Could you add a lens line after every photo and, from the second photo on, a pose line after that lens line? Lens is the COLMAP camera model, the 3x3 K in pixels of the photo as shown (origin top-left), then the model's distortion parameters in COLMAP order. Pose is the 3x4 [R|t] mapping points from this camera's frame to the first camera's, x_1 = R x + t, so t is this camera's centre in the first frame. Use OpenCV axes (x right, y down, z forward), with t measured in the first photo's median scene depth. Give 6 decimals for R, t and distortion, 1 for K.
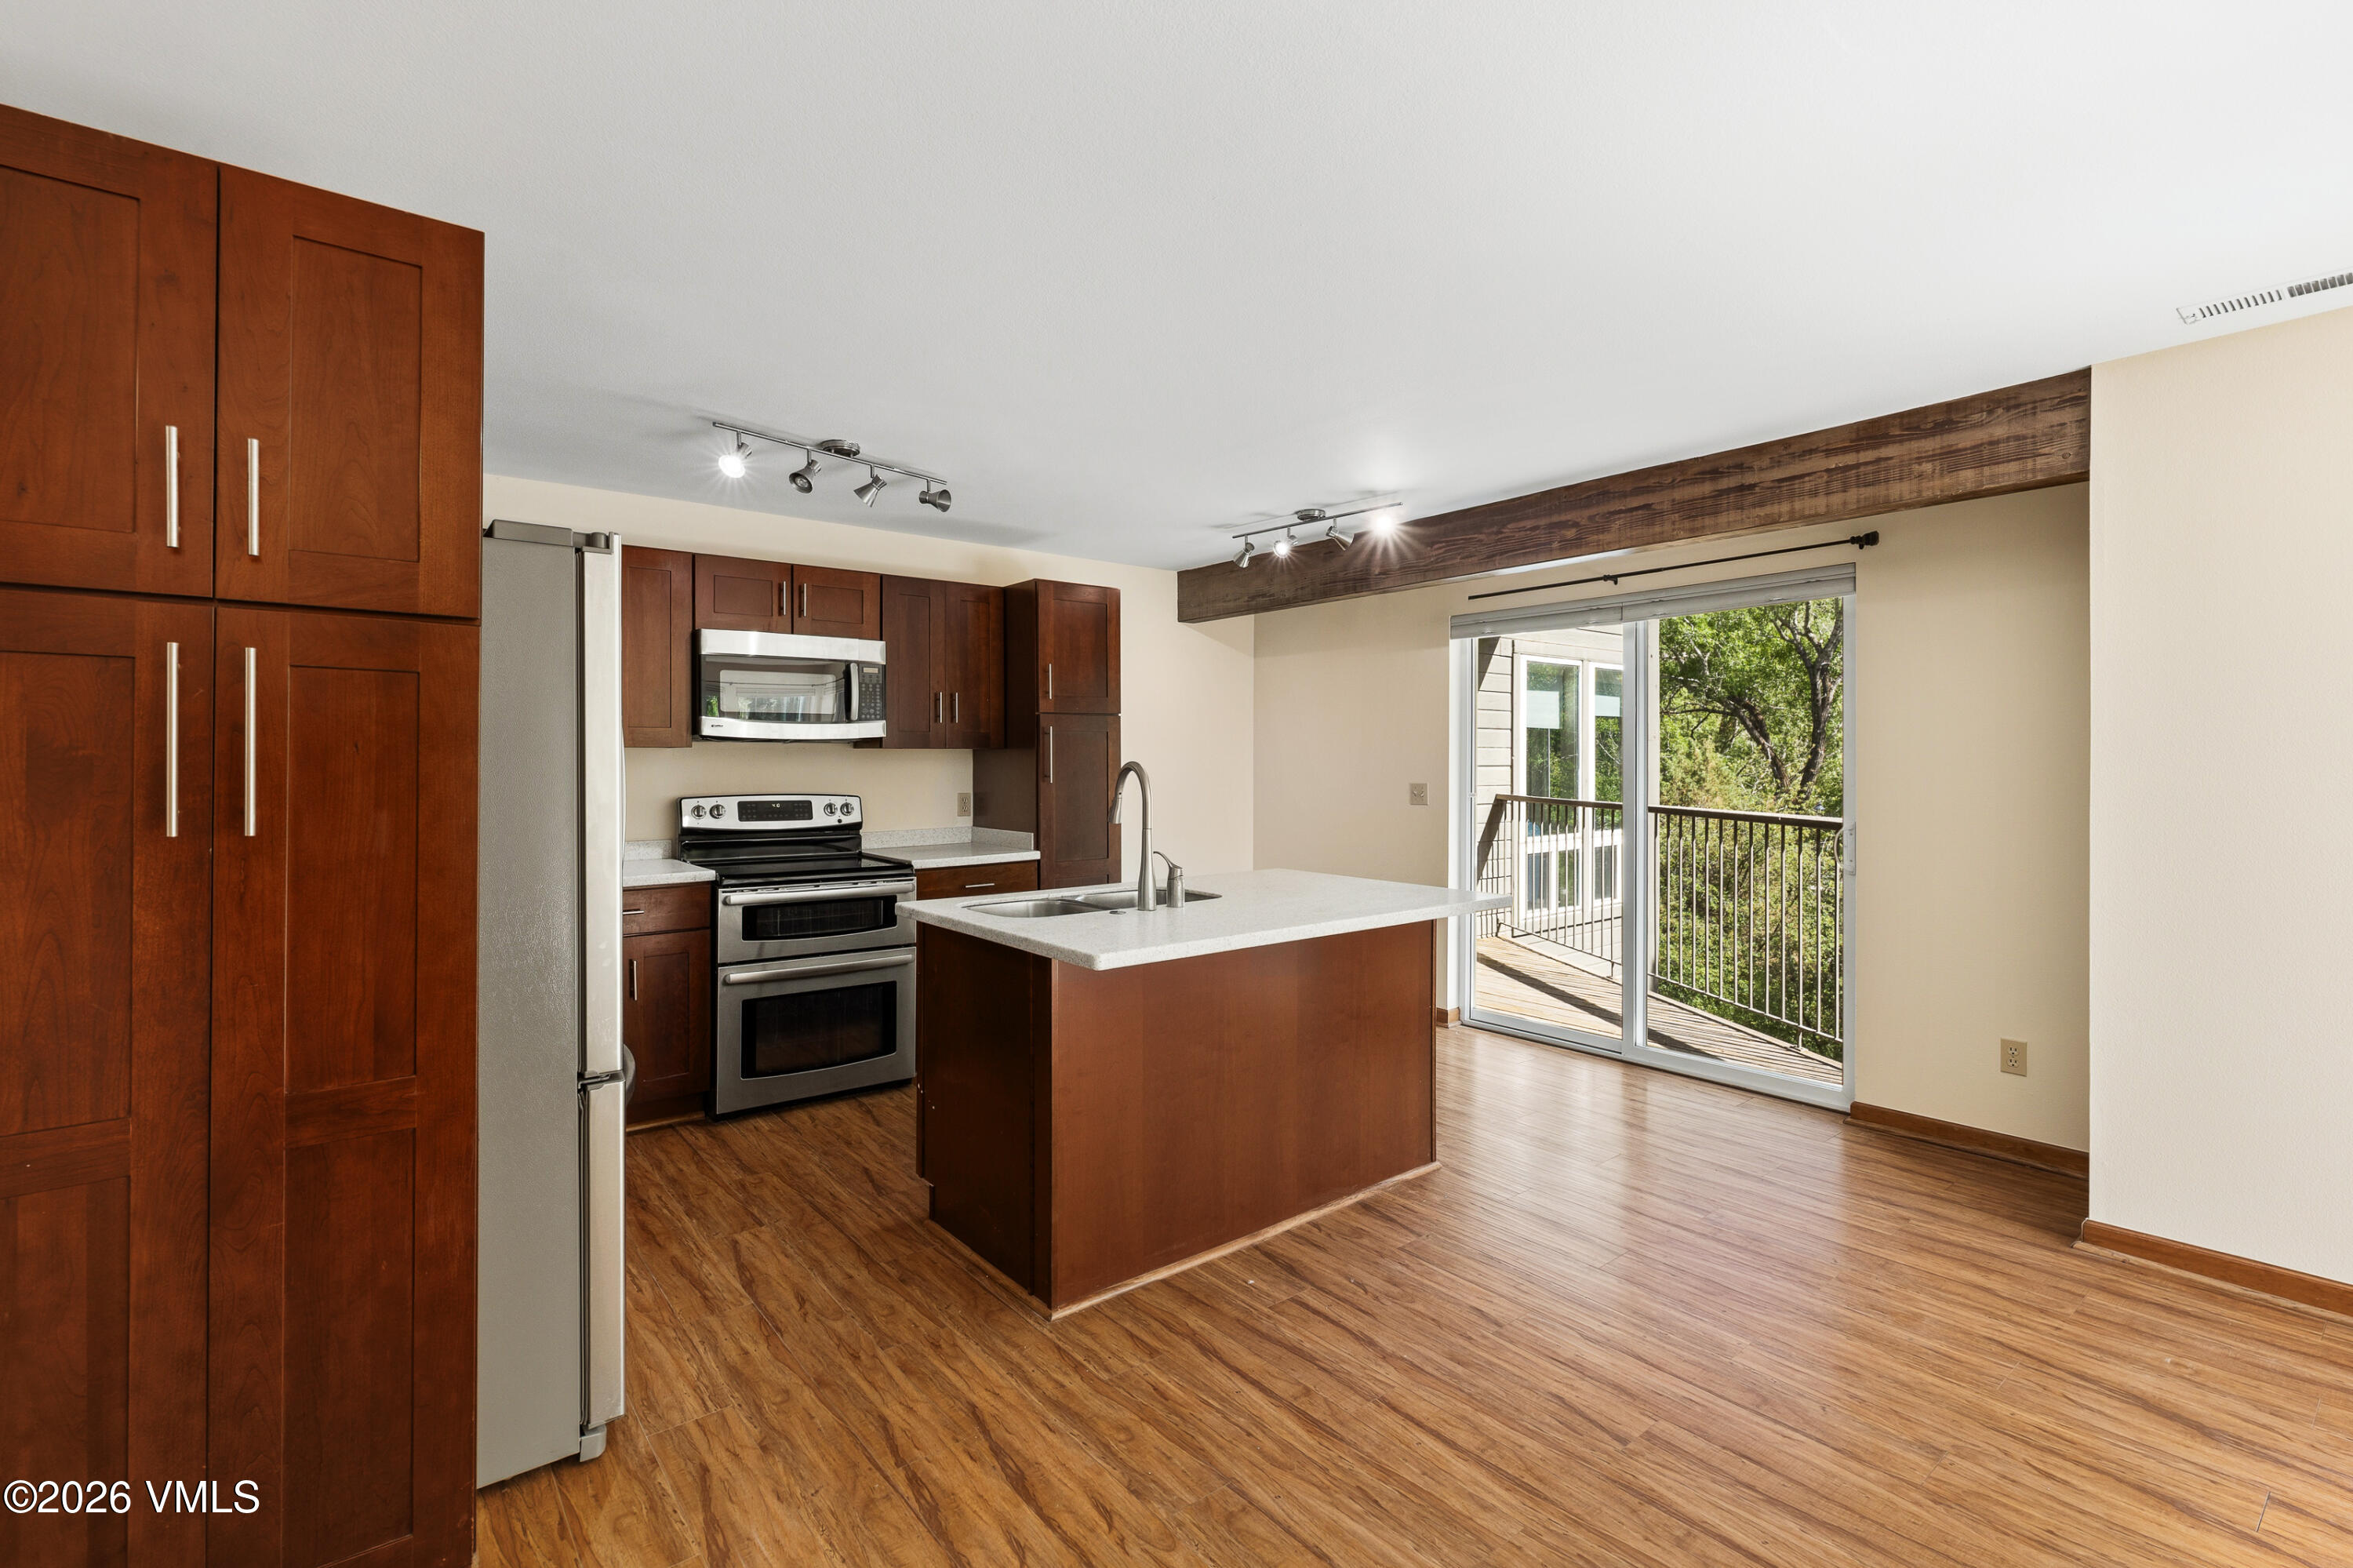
lens RADIAL K [[1070.5, 0, 1173.7], [0, 1070.5, 773.2], [0, 0, 1]] dist [-0.003535, -0.000747]
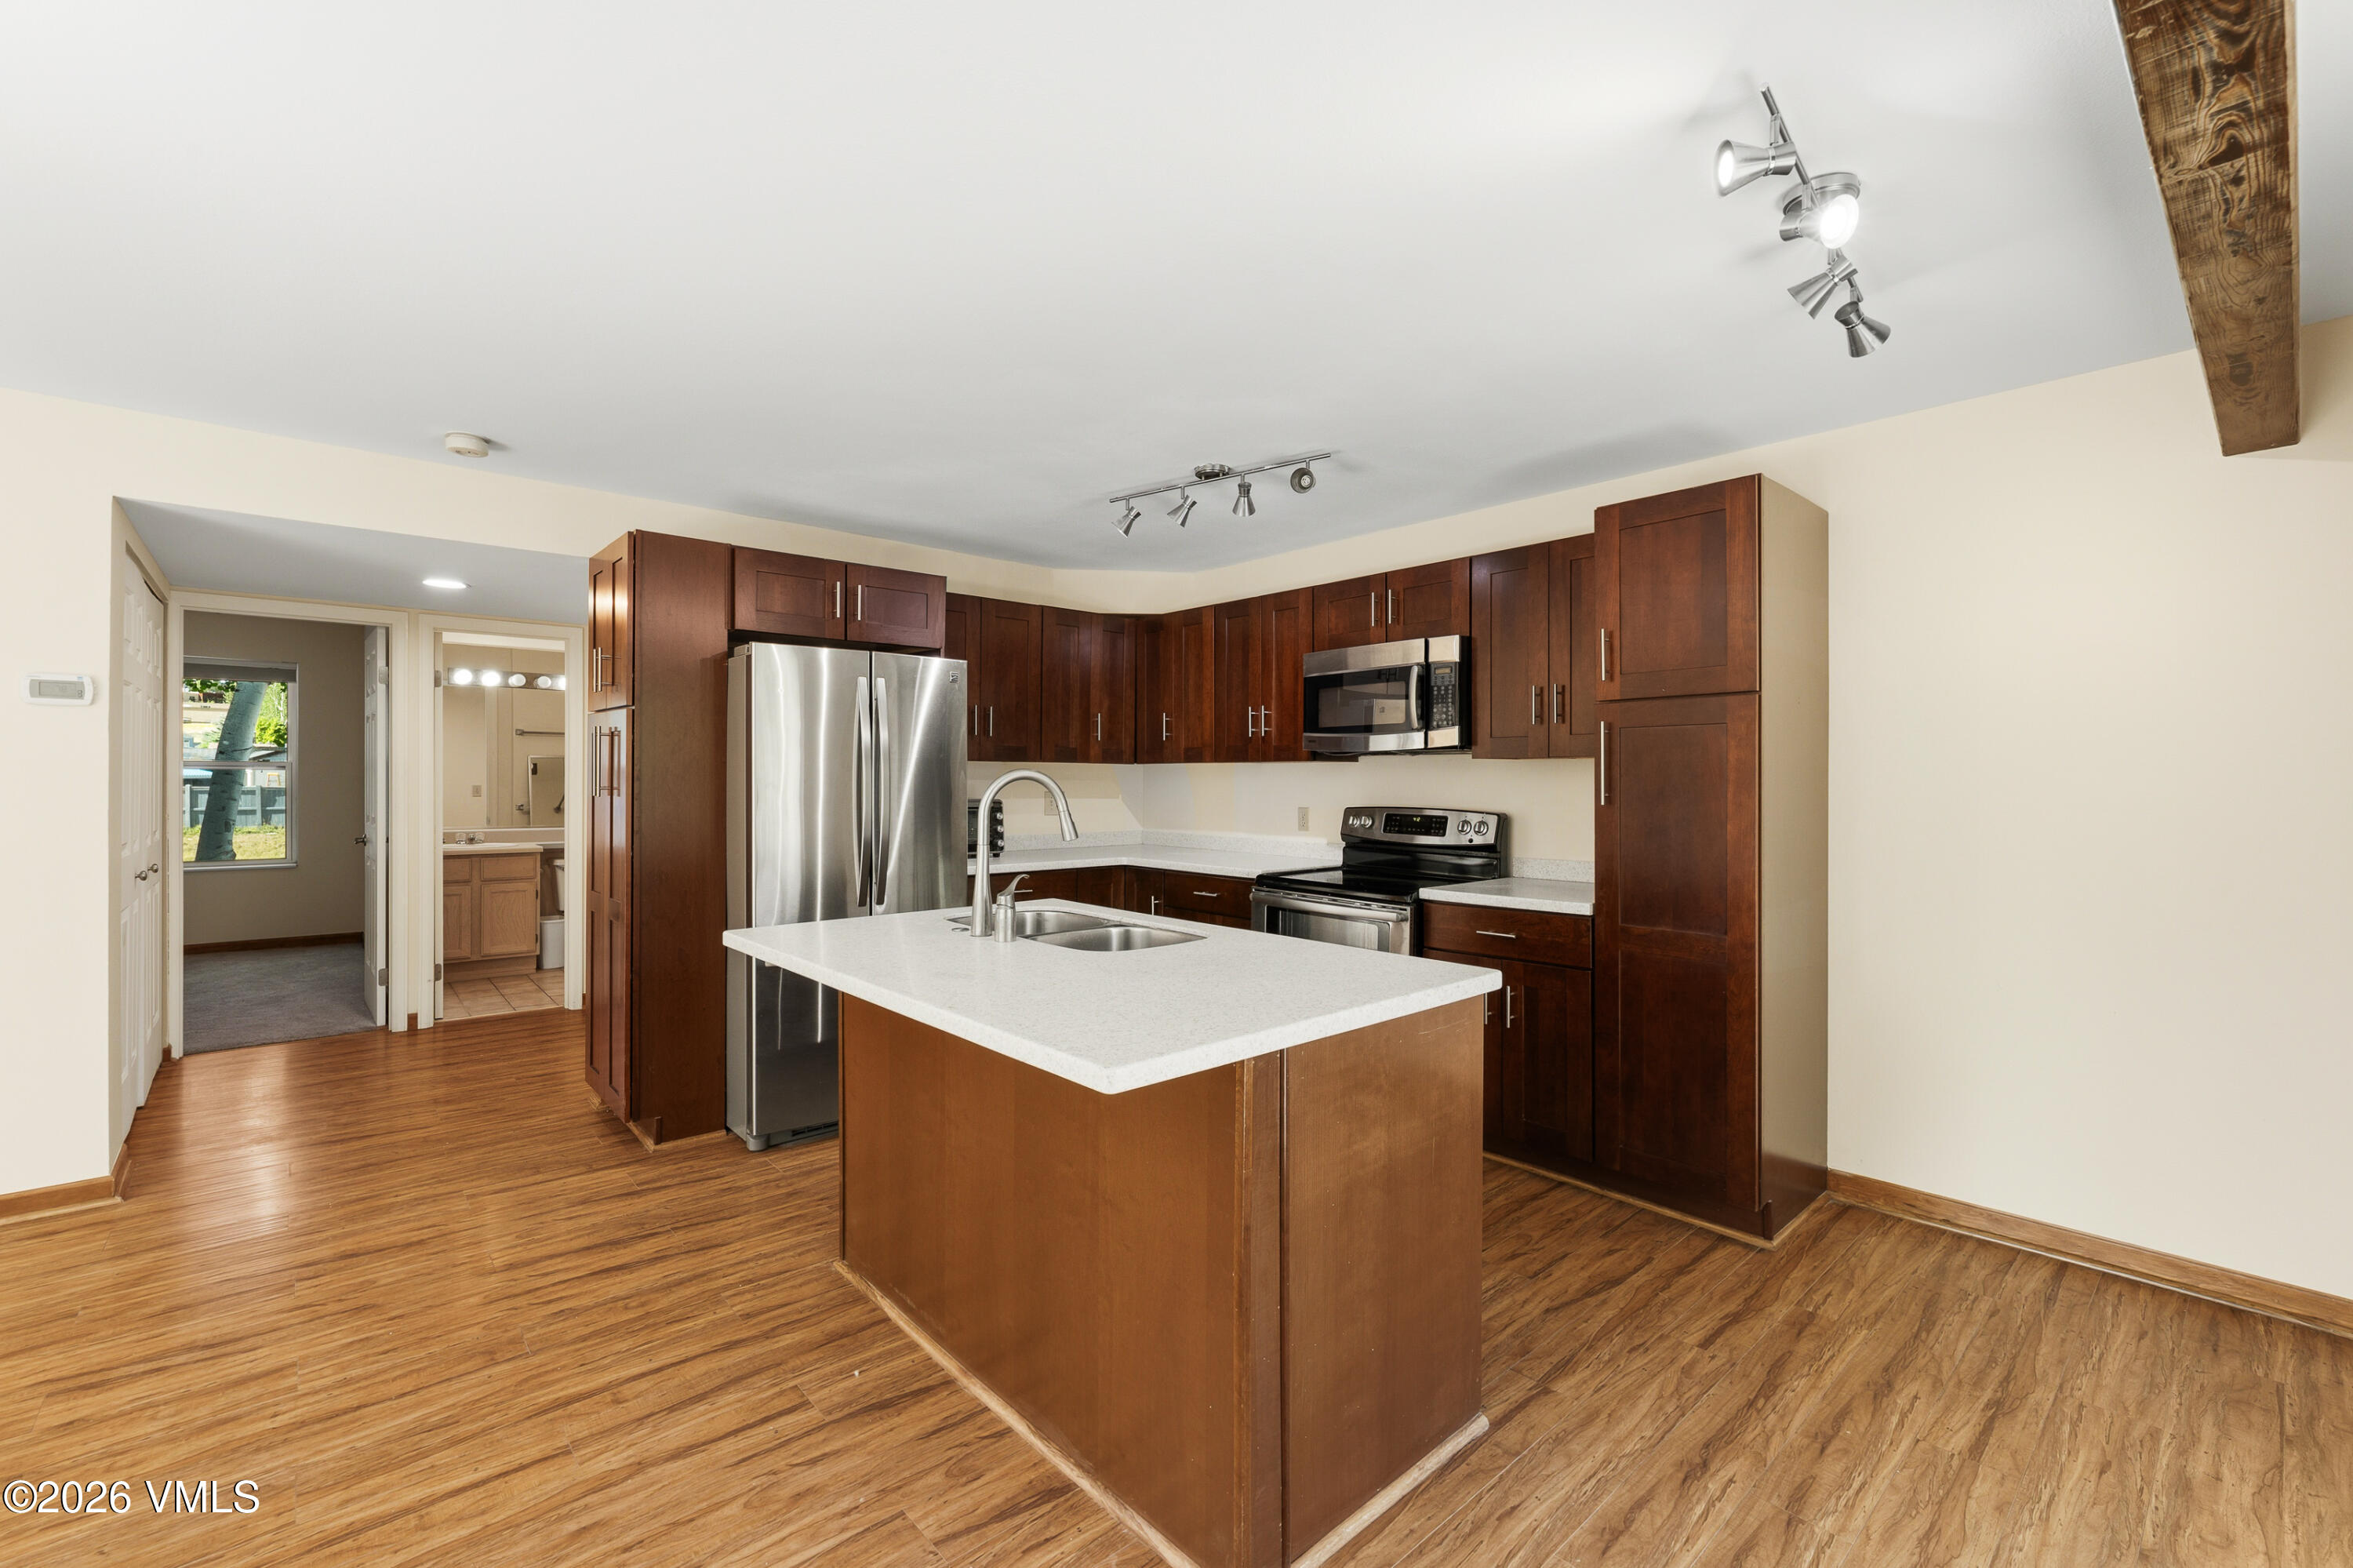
lens RADIAL K [[1004.1, 0, 1167.8], [0, 1004.1, 771.4], [0, 0, 1]] dist [-0.002624, -0.000293]
pose [[0.038256, -0.001441, -0.999267, 0.695400], [-0.018435, 0.999828, -0.002148, -0.009835], [0.999098, 0.018504, 0.038223, 0.945240]]
